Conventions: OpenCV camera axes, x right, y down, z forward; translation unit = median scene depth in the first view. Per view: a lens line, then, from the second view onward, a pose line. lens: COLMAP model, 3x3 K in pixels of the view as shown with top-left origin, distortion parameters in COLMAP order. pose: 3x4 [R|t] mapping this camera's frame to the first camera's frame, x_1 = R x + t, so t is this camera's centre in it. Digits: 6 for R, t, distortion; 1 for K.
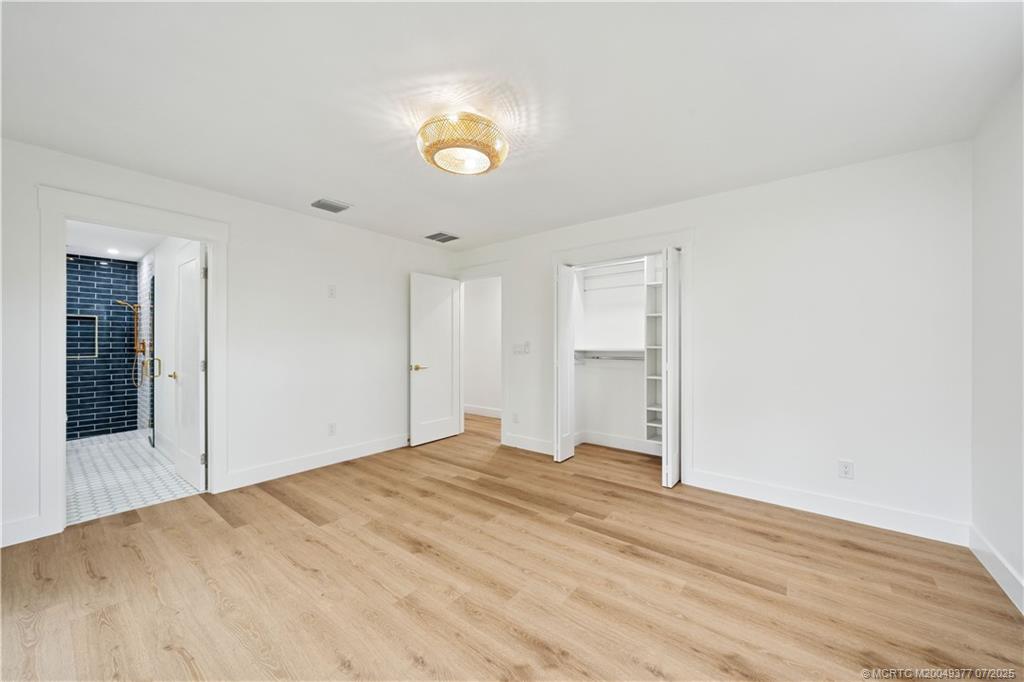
lens RADIAL K [[379.7, 0, 512.0], [0, 379.7, 341.0], [0, 0, 1]] dist [-0.001620, -0.000206]
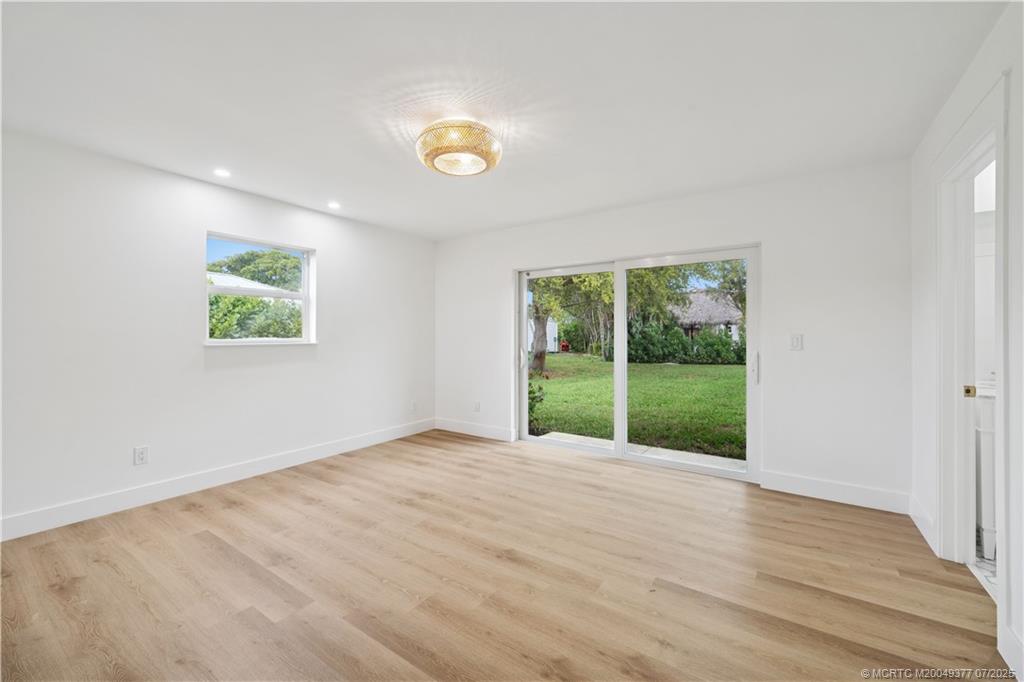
lens RADIAL K [[406.1, 0, 512.0], [0, 406.1, 341.0], [0, 0, 1]] dist [-0.000788, -0.000066]
pose [[-0.997835, 0.000027, -0.065766, -0.196370], [-0.000115, 0.999998, 0.002151, 0.018268], [0.065766, 0.002154, -0.997833, 2.102336]]
